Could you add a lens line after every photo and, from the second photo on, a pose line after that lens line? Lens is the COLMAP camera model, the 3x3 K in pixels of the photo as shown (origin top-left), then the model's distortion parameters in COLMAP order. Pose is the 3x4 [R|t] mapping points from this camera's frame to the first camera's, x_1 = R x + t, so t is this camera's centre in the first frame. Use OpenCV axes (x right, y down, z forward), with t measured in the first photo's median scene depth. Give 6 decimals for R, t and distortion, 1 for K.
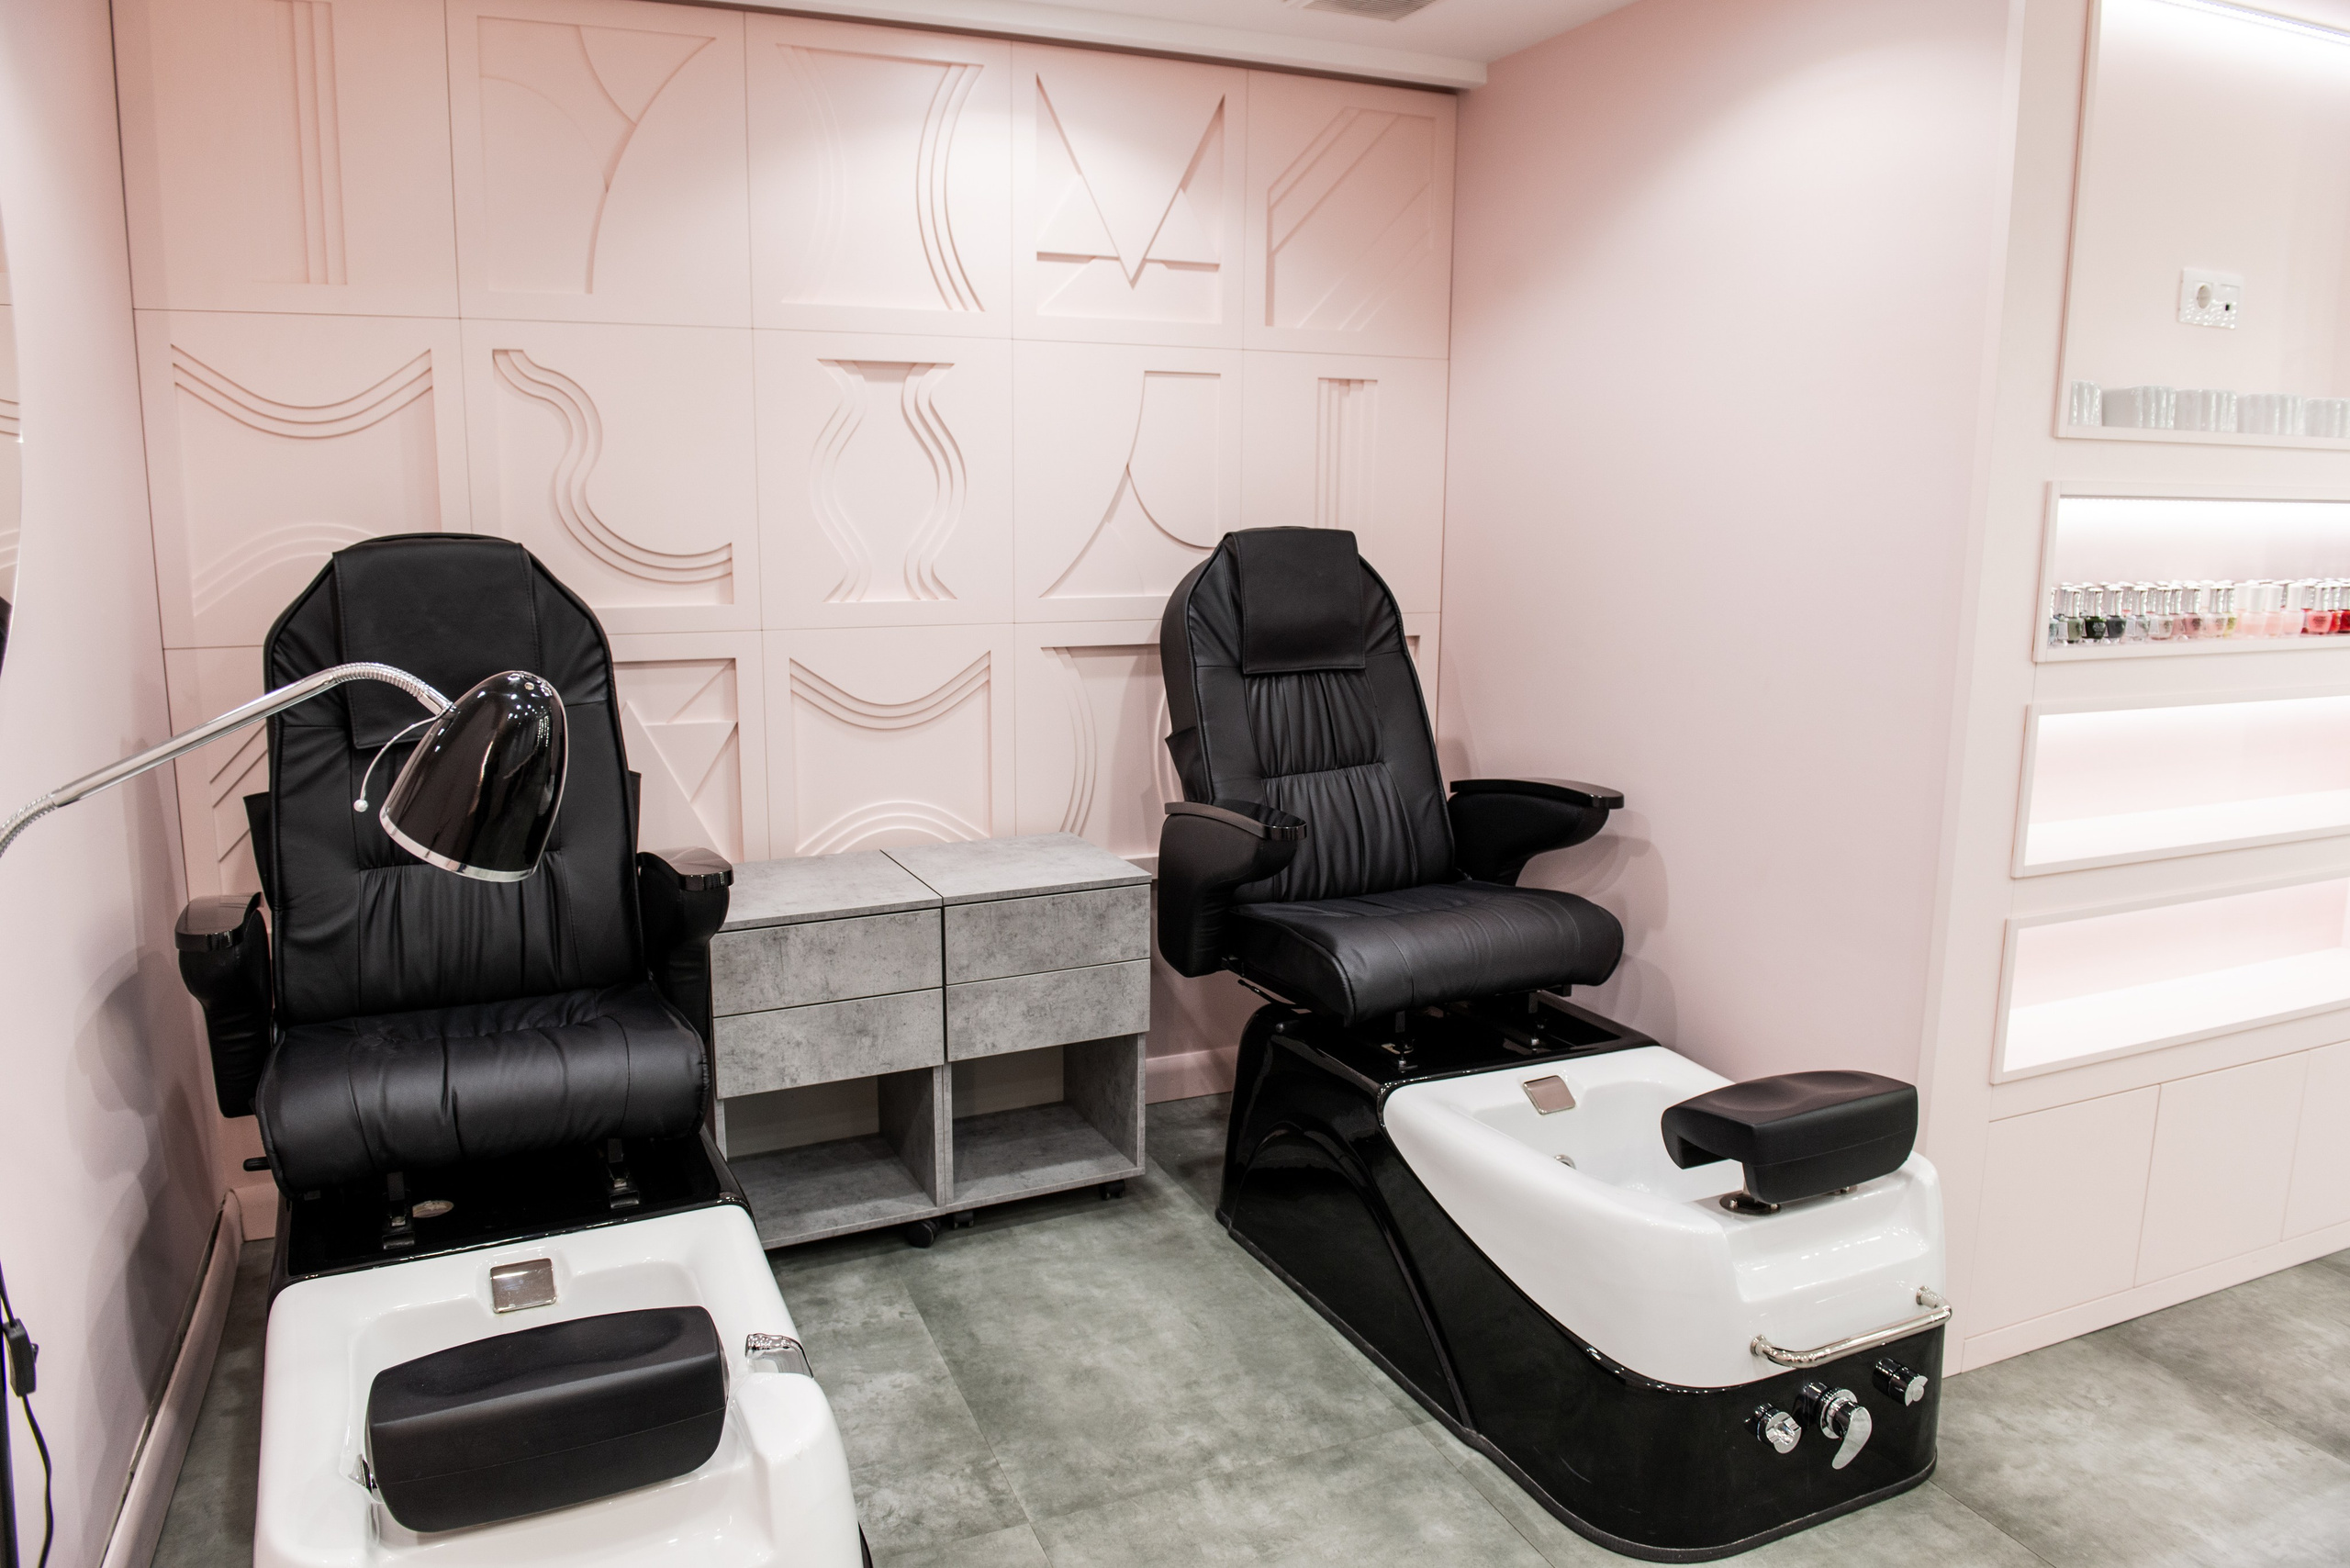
lens RADIAL K [[1571.3, 0, 1175.0], [0, 1571.3, 784.0], [0, 0, 1]] dist [-0.062375, 0.000131]
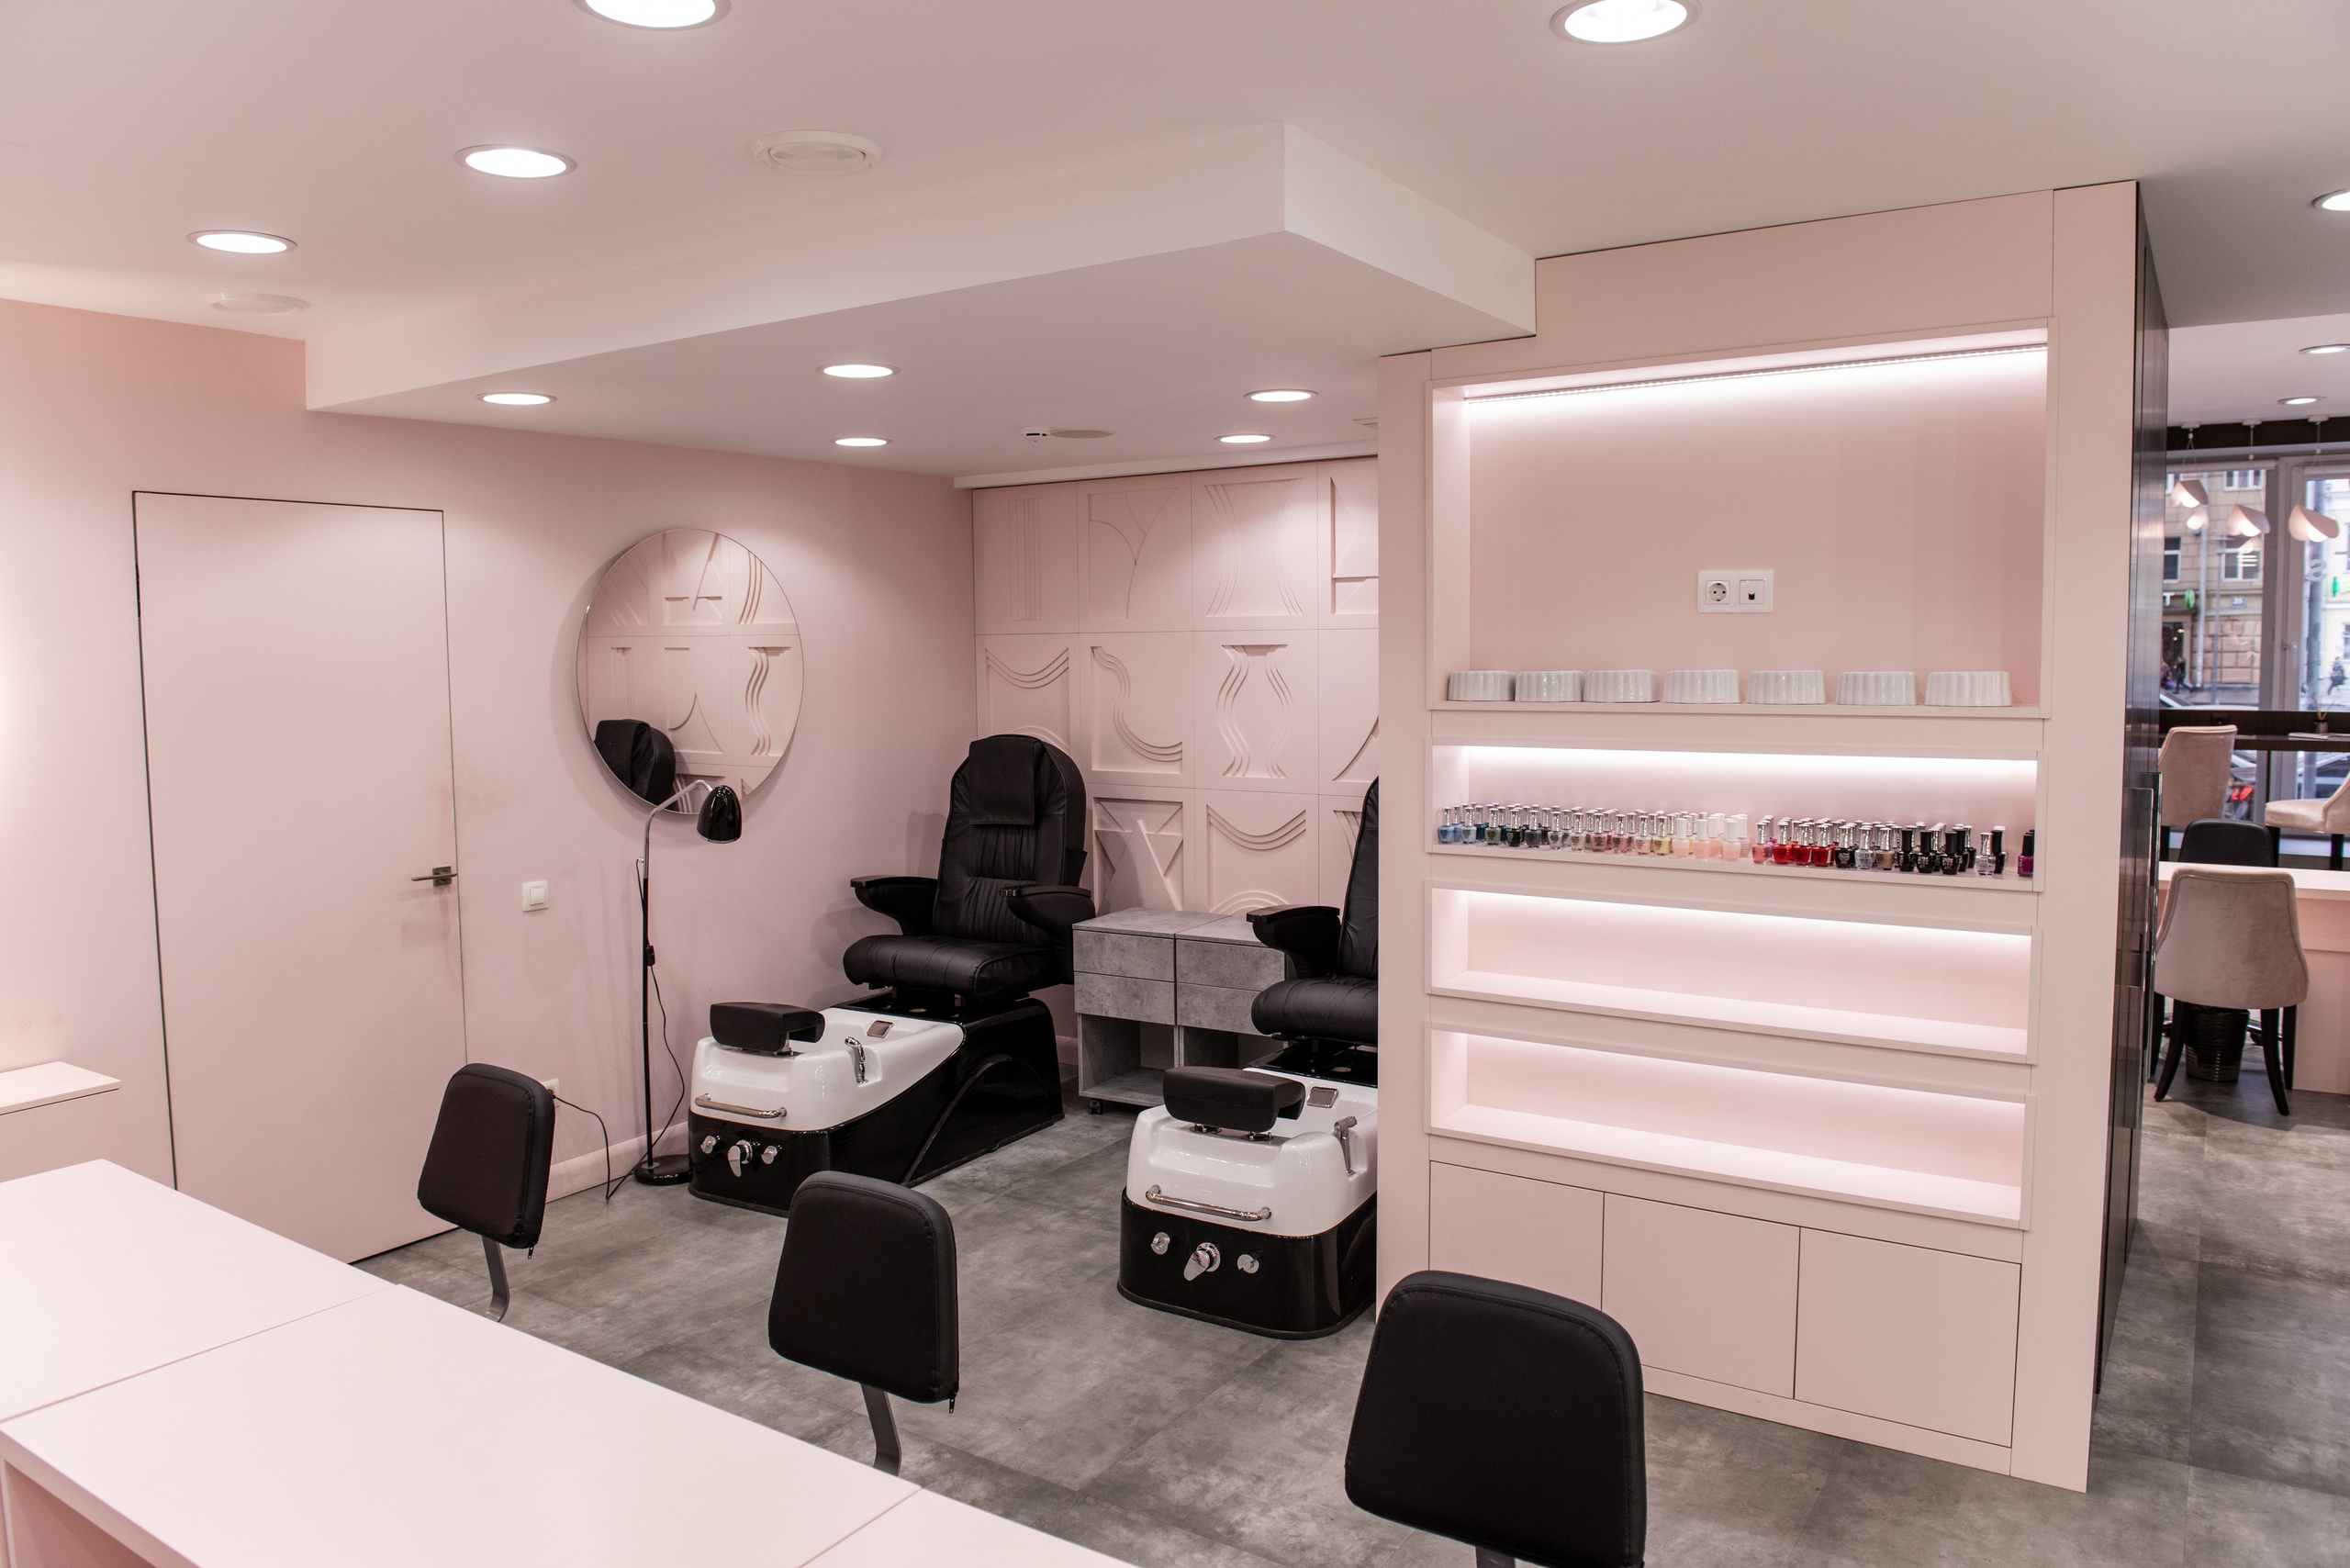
lens RADIAL K [[1571.3, 0, 1175.0], [0, 1571.3, 784.0], [0, 0, 1]] dist [-0.062375, 0.000131]
pose [[0.561195, 0.059051, -0.825574, 1.387899], [-0.143747, 0.989247, -0.026957, -0.054264], [0.815105, 0.133802, 0.563649, -0.085863]]
